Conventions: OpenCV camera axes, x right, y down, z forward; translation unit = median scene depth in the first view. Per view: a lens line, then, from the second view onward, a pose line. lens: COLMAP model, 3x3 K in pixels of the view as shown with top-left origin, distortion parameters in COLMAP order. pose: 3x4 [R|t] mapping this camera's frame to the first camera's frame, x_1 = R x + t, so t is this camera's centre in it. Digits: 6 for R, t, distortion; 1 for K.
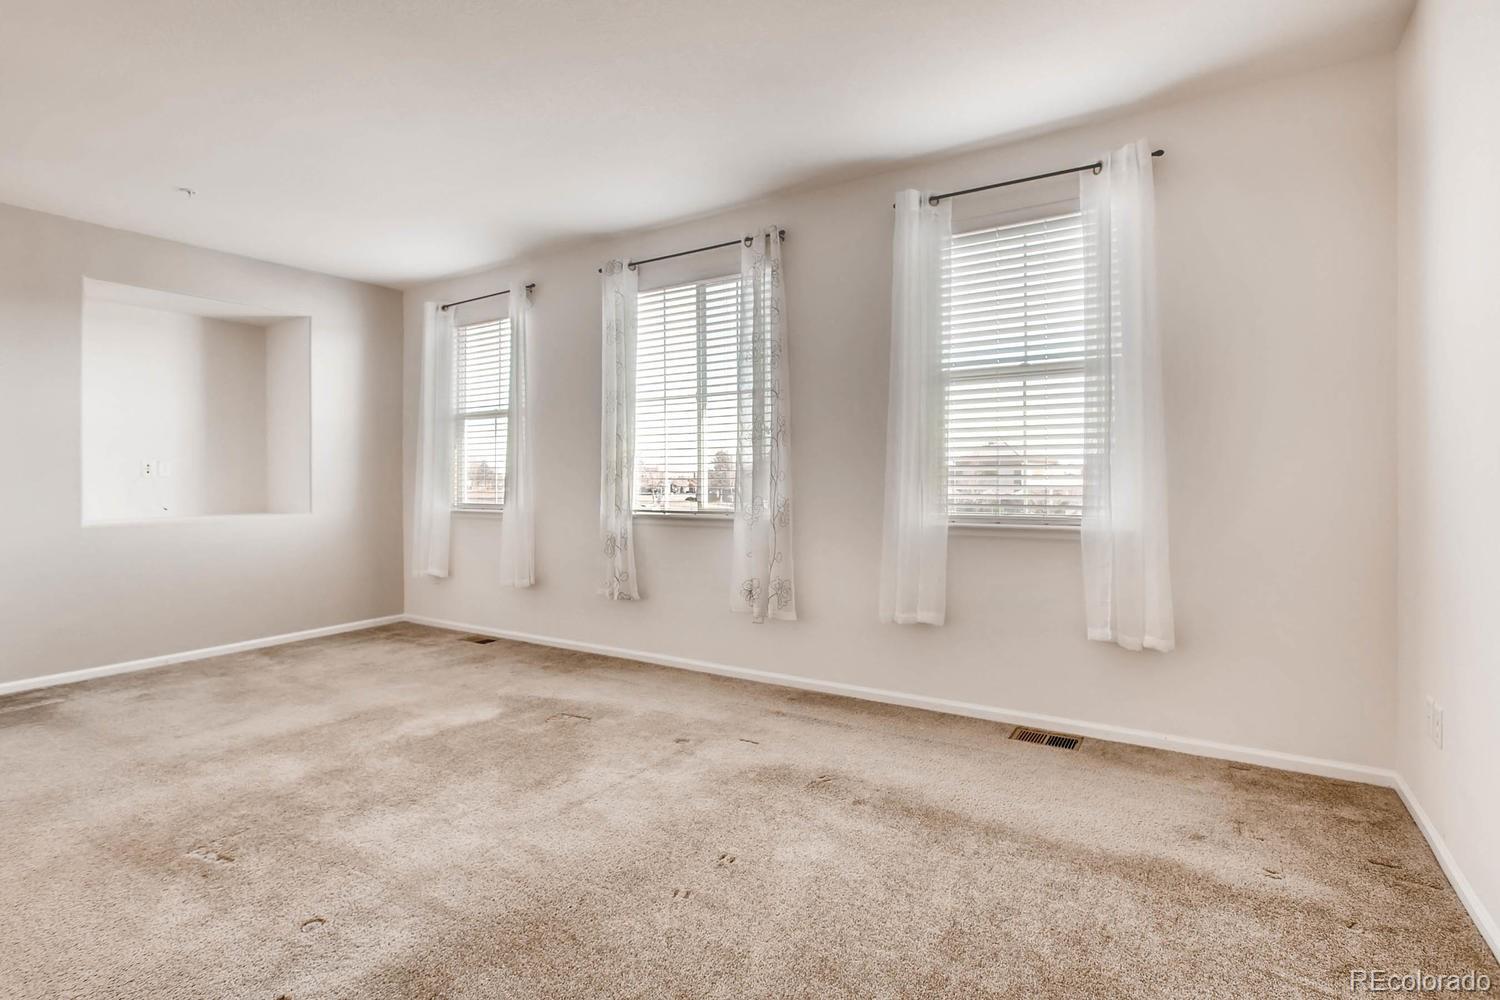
lens RADIAL K [[678.7, 0, 784.7], [0, 678.7, 493.8], [0, 0, 1]] dist [-0.001285, -0.000081]
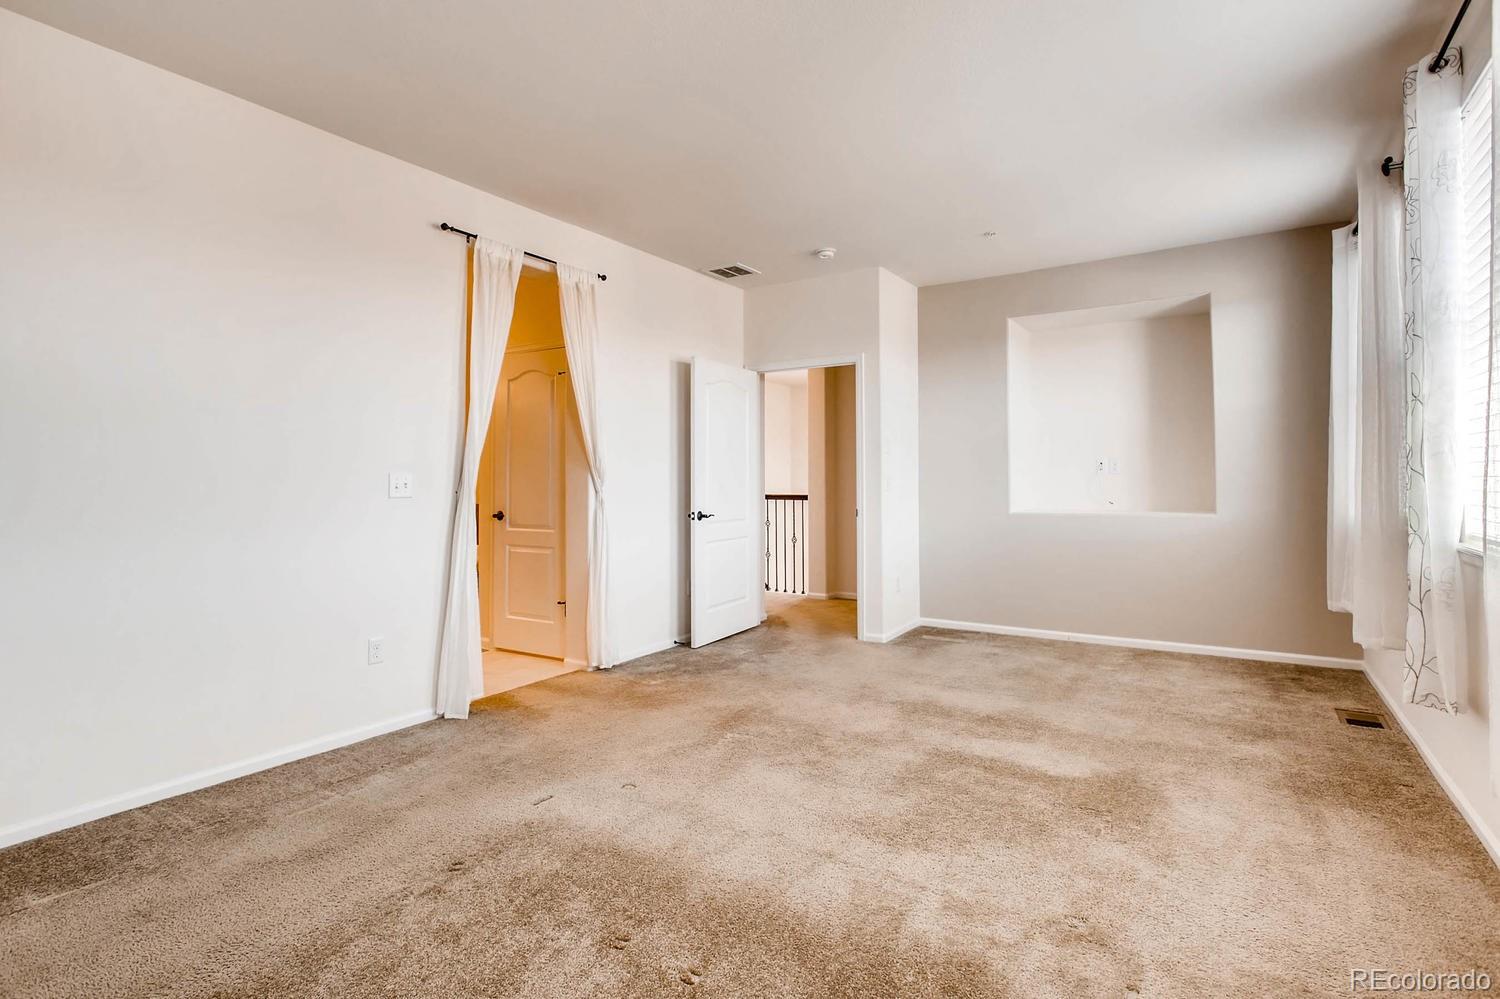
lens RADIAL K [[718.1, 0, 722.9], [0, 718.1, 479.6], [0, 0, 1]] dist [-0.002556, 0.000563]
pose [[-0.050487, -0.003771, -0.998718, 0.356869], [-0.010834, 0.999936, -0.003228, -0.005964], [0.998666, 0.010657, -0.050525, 0.555051]]
